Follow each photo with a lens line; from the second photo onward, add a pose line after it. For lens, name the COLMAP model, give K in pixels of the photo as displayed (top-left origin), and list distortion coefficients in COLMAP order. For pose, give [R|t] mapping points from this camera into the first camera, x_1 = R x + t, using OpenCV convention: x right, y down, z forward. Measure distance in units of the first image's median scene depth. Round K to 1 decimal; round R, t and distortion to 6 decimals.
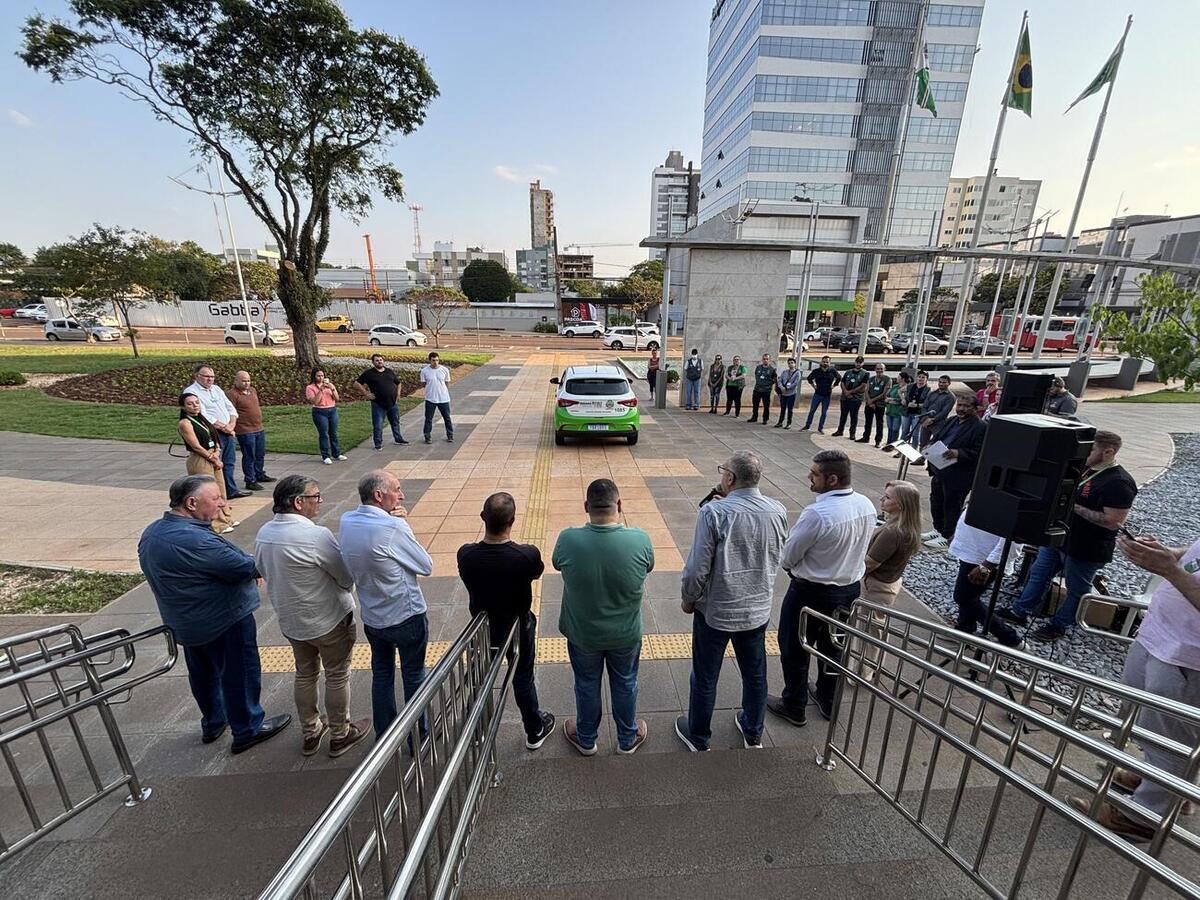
lens RADIAL K [[486.9, 0, 599.6], [0, 486.9, 454.7], [0, 0, 1]] dist [0.003903, -0.000762]
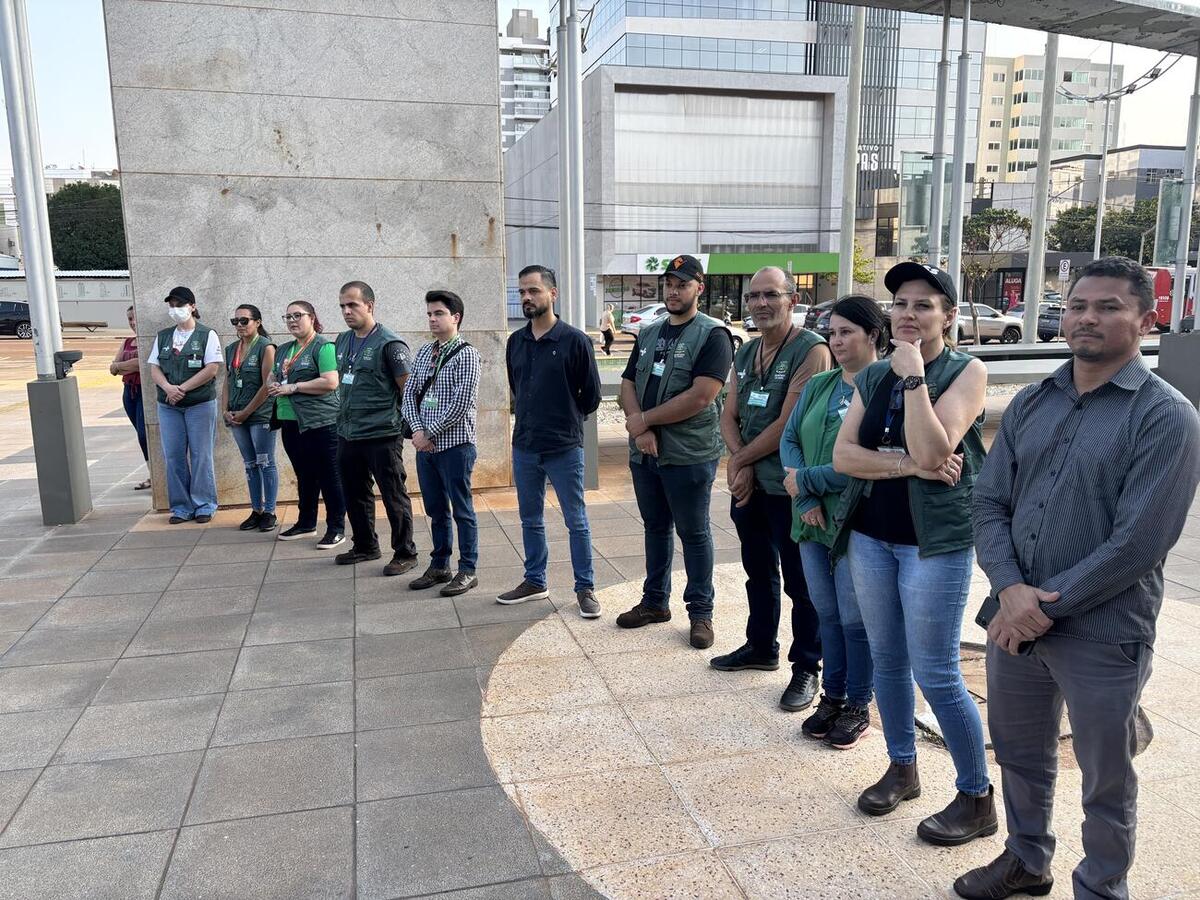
lens RADIAL K [[913.2, 0, 593.9], [0, 913.2, 448.7], [0, 0, 1]] dist [0.031516, -0.005827]
pose [[0.983268, -0.050546, 0.175010, 0.349423], [0.072268, 0.990133, -0.120060, -0.060574], [-0.167215, 0.130699, 0.977219, 0.521026]]
